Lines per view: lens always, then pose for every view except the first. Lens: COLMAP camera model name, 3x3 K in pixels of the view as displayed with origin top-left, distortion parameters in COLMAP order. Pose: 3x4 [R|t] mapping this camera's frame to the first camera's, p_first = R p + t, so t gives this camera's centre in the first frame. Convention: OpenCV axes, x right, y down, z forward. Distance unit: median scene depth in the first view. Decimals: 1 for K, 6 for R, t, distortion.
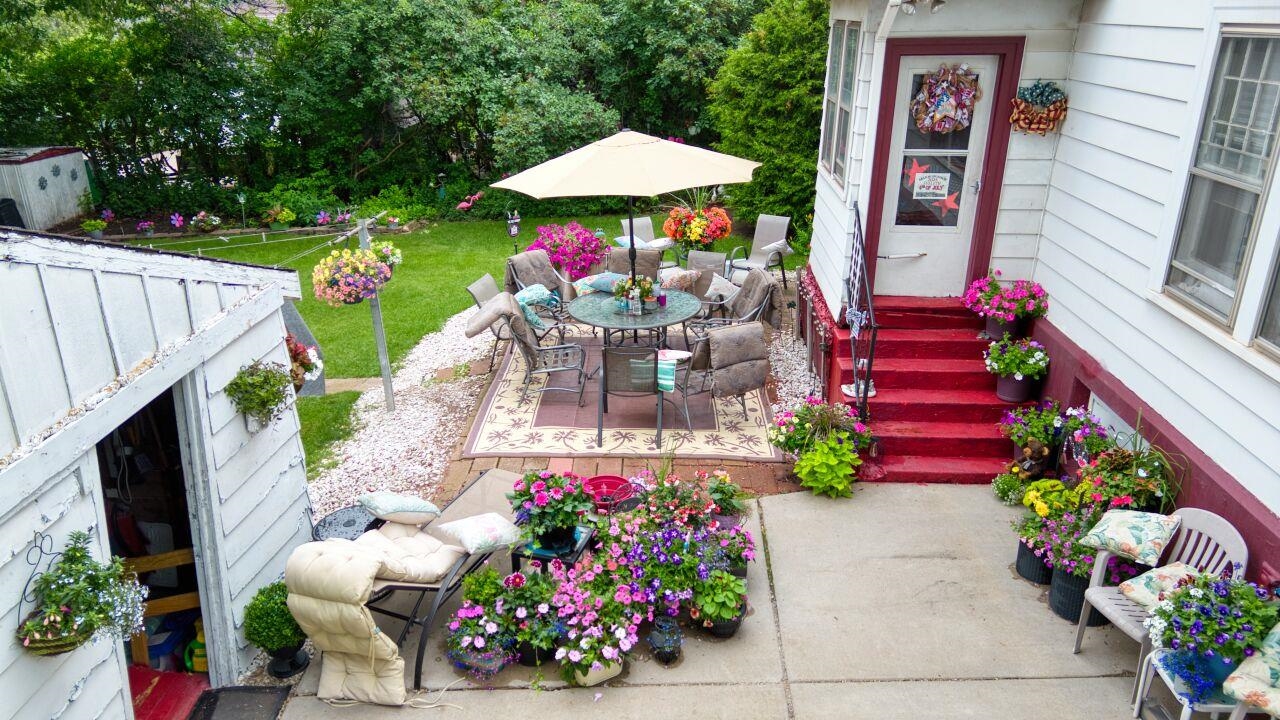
lens RADIAL K [[887.7, 0, 636.8], [0, 887.7, 356.5], [0, 0, 1]] dist [0.074429, -0.067067]
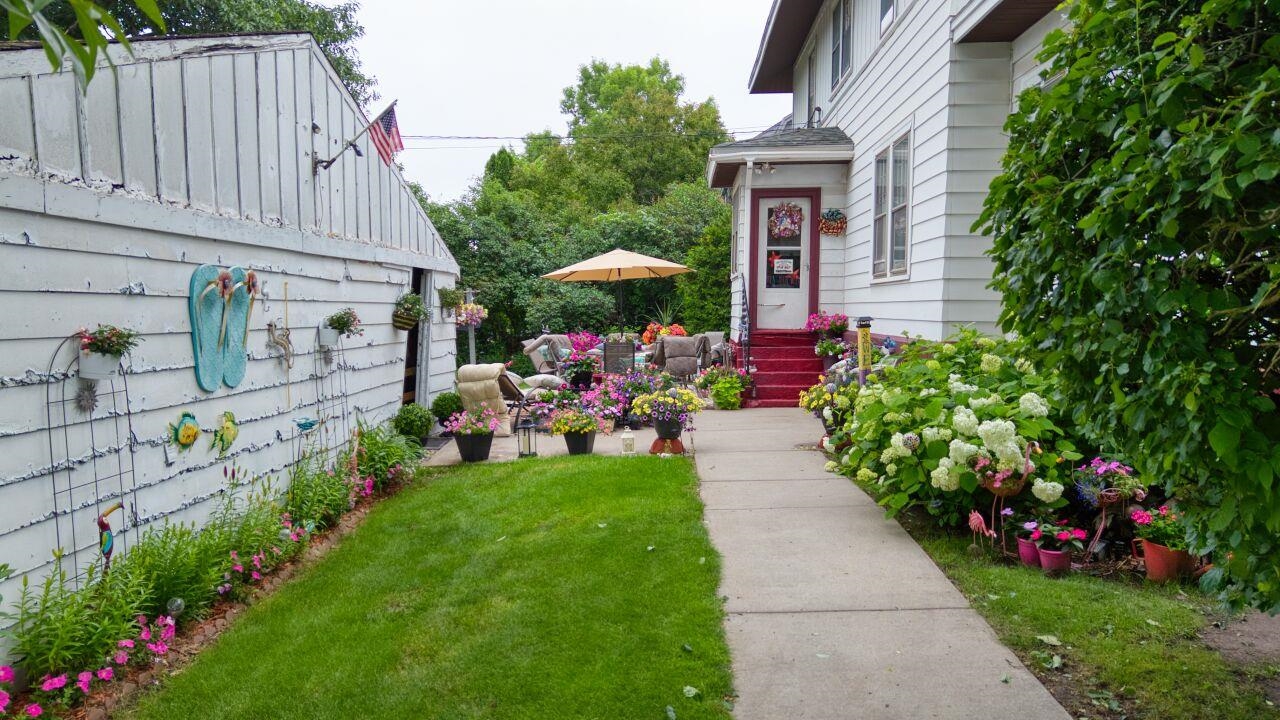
lens RADIAL K [[885.1, 0, 640.0], [0, 885.1, 360.0], [0, 0, 1]] dist [0.139119, -0.119993]
pose [[0.999964, 0.000900, 0.008401, 0.018770], [0.001762, 0.950245, -0.311498, 0.558003], [-0.008264, 0.311502, 0.950210, -0.669655]]
